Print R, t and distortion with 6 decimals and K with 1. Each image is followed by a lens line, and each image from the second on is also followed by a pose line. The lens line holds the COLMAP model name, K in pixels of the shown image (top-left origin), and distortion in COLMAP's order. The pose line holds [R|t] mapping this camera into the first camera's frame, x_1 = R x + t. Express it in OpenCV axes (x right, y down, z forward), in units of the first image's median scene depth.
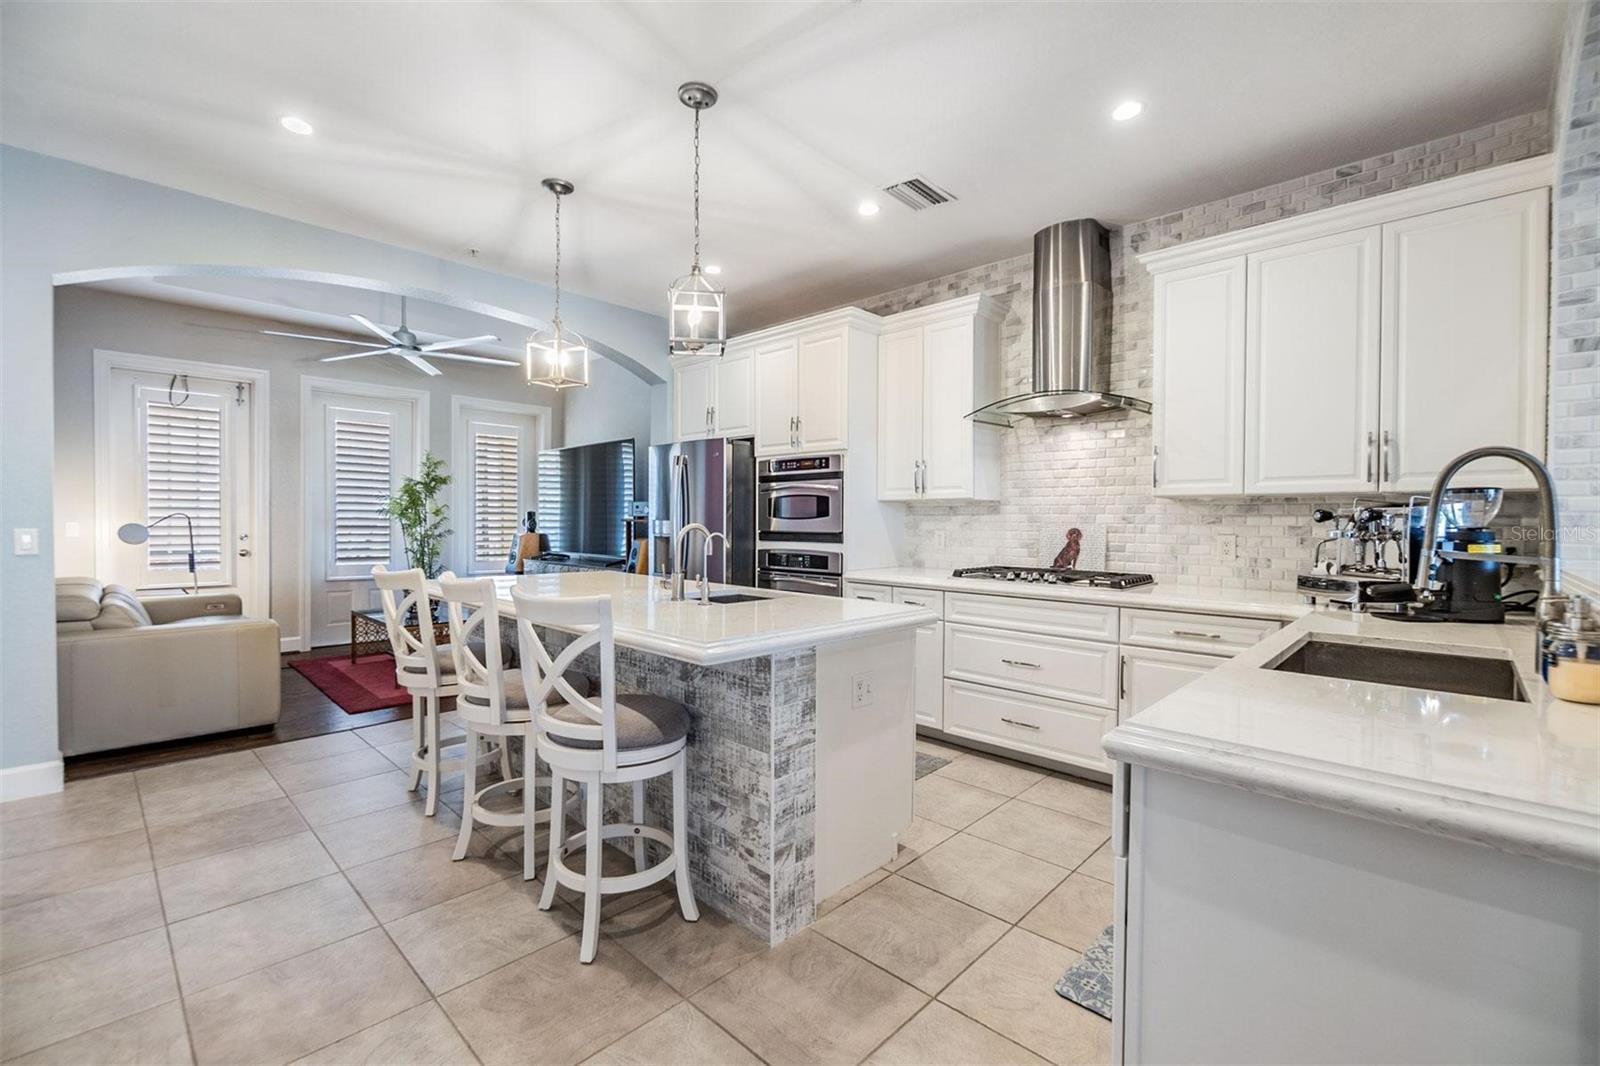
lens RADIAL K [[695.7, 0, 793.9], [0, 695.7, 532.8], [0, 0, 1]] dist [-0.001120, 0.000861]
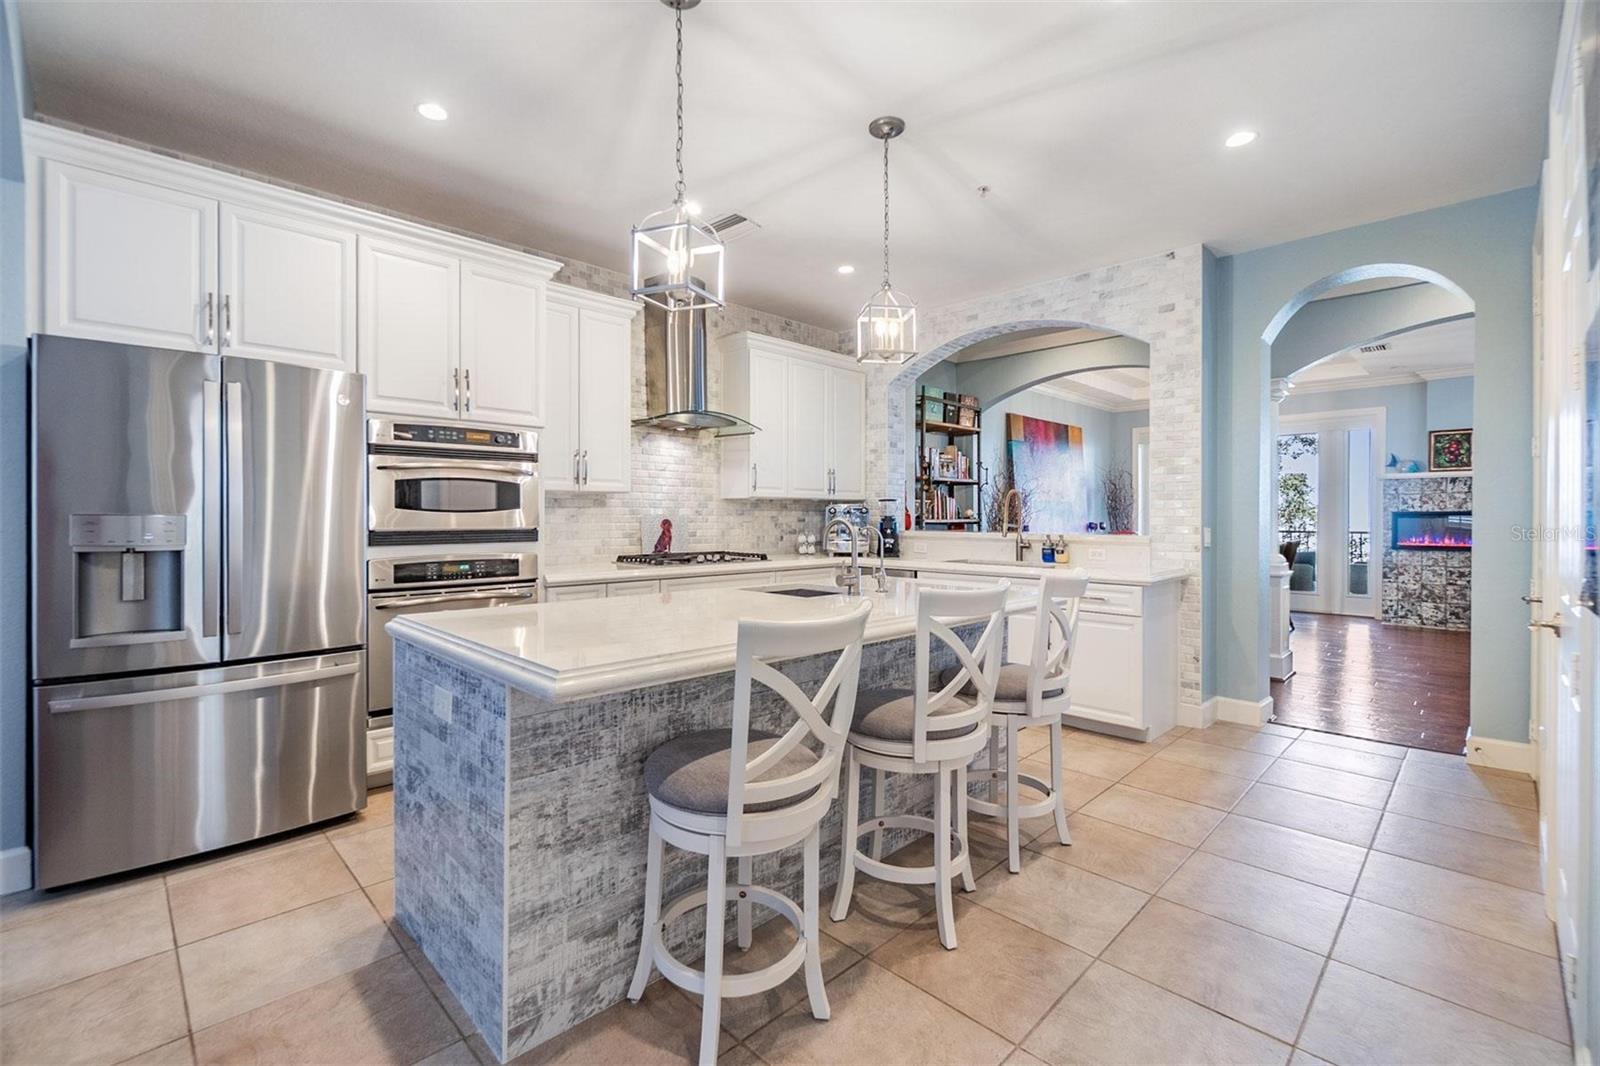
lens RADIAL K [[695.7, 0, 797.7], [0, 695.7, 521.2], [0, 0, 1]] dist [-0.001120, 0.000861]
pose [[0.012687, -0.015815, 0.999794, -0.825801], [0.014513, 0.999773, 0.015631, -0.019277], [-0.999814, 0.014311, 0.012914, 0.752576]]
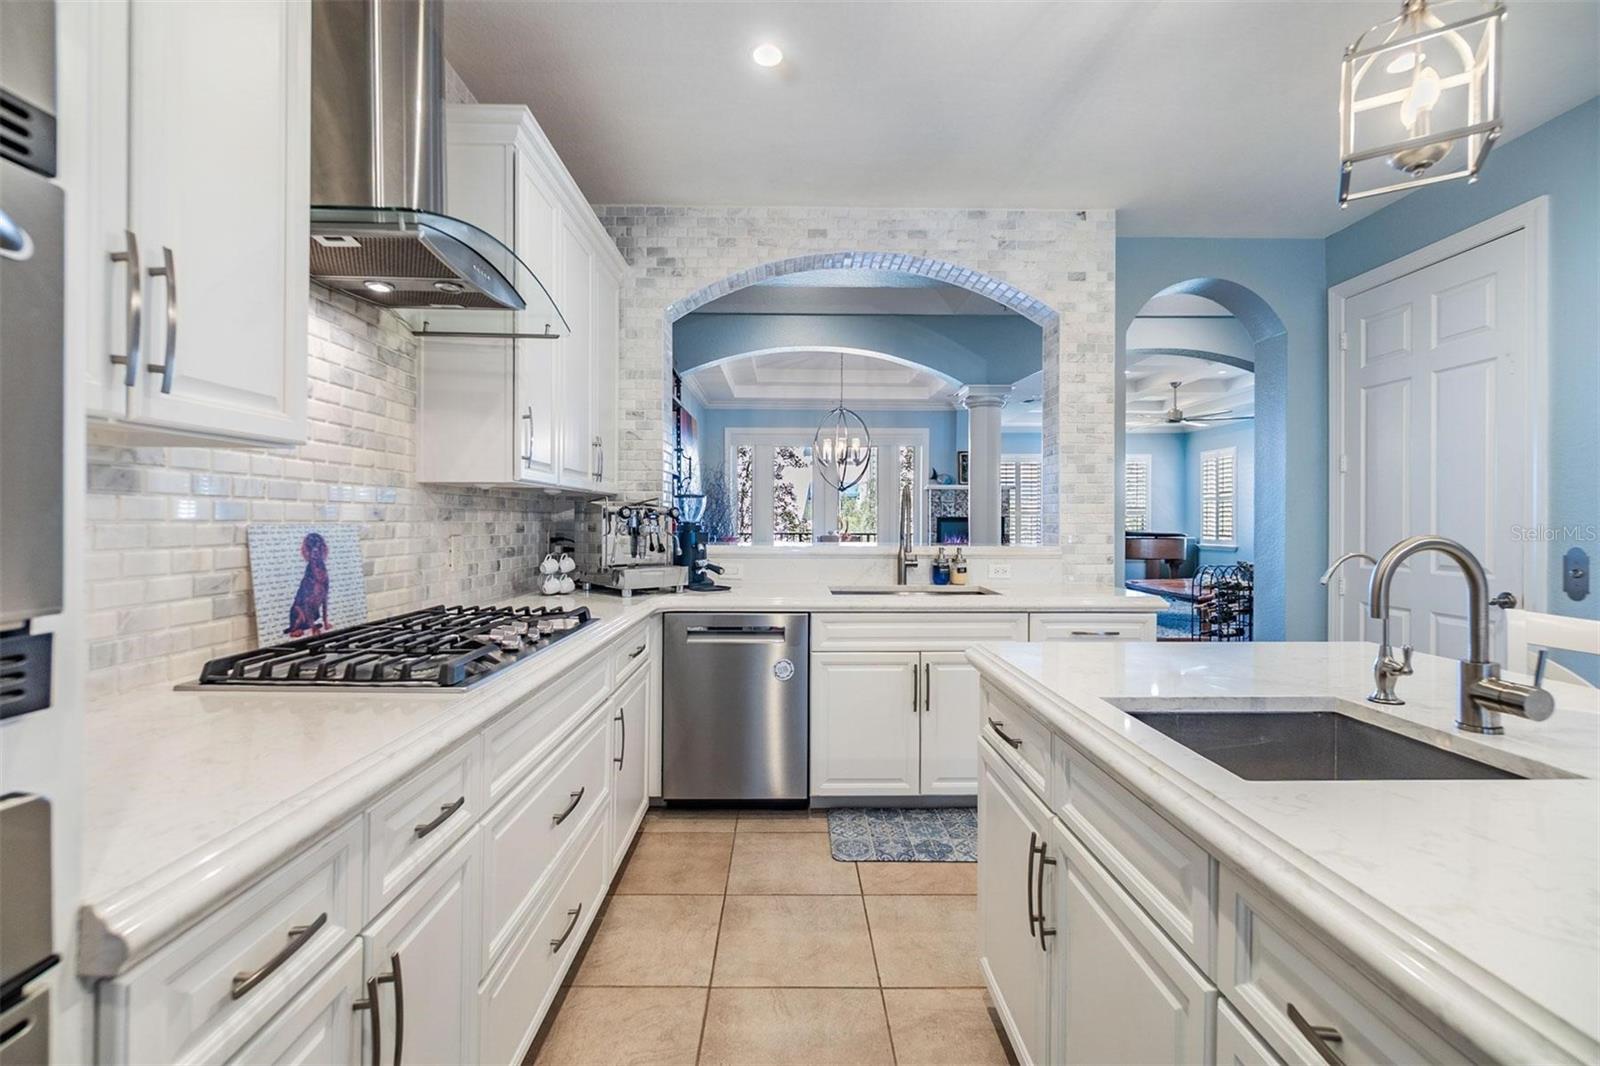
lens RADIAL K [[695.7, 0, 798.6], [0, 695.7, 520.8], [0, 0, 1]] dist [-0.001120, 0.000861]
pose [[-0.706639, -0.010702, 0.707494, -0.123148], [0.002565, 0.999840, 0.017686, -0.021425], [-0.707570, 0.014312, -0.706498, 1.095032]]
